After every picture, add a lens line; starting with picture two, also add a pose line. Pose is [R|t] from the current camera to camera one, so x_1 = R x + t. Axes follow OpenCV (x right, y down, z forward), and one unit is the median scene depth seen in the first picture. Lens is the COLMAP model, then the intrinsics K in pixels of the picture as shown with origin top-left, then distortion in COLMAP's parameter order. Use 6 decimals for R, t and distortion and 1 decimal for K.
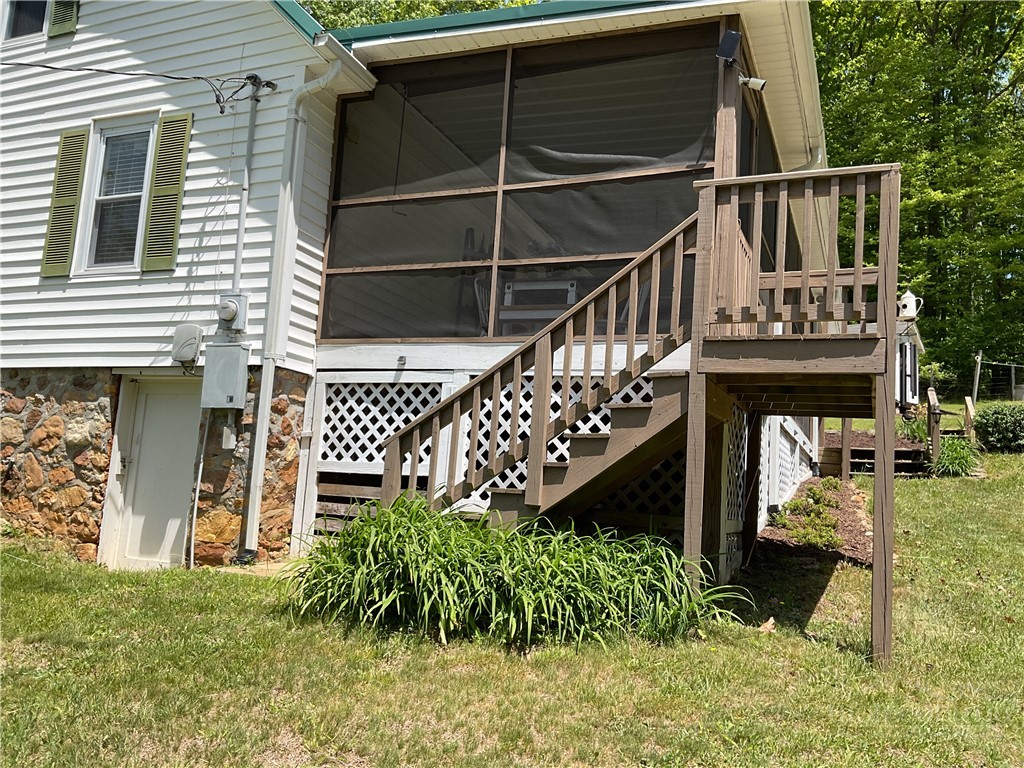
lens RADIAL K [[852.9, 0, 512.4], [0, 852.9, 381.6], [0, 0, 1]] dist [0.075276, -0.143757]
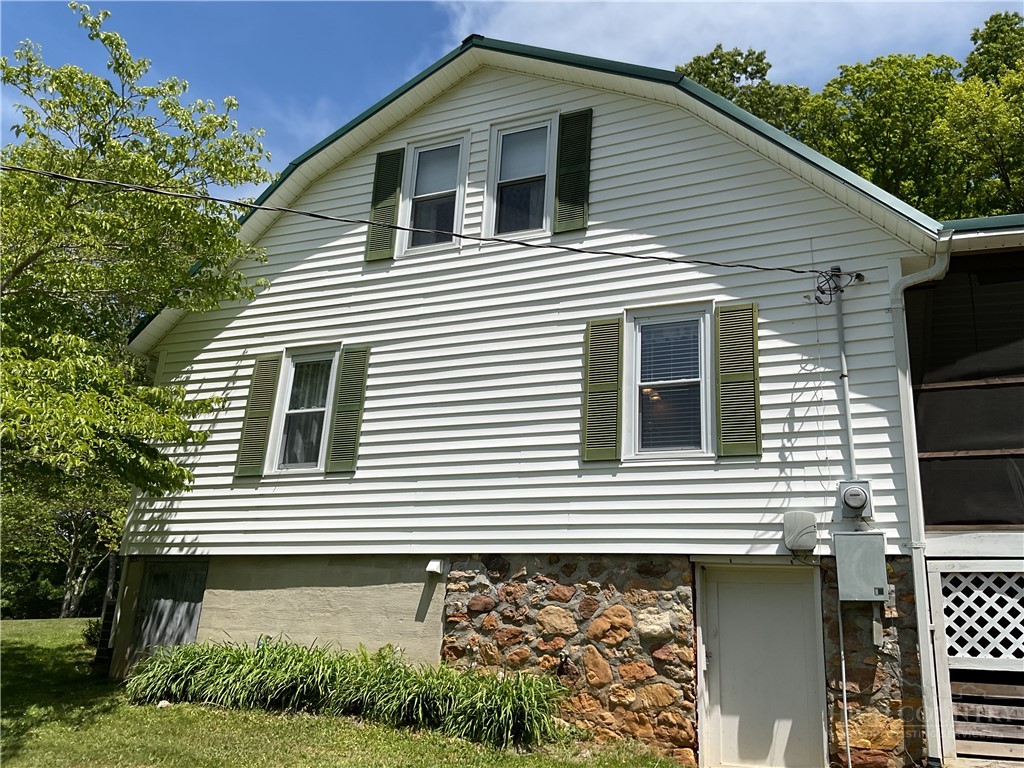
lens RADIAL K [[852.9, 0, 507.0], [0, 852.9, 373.1], [0, 0, 1]] dist [0.075276, -0.143757]
pose [[0.999659, -0.008773, -0.024590, -0.662815], [0.003771, 0.980495, -0.196506, -0.028746], [0.025834, 0.196347, 0.980194, -0.000865]]
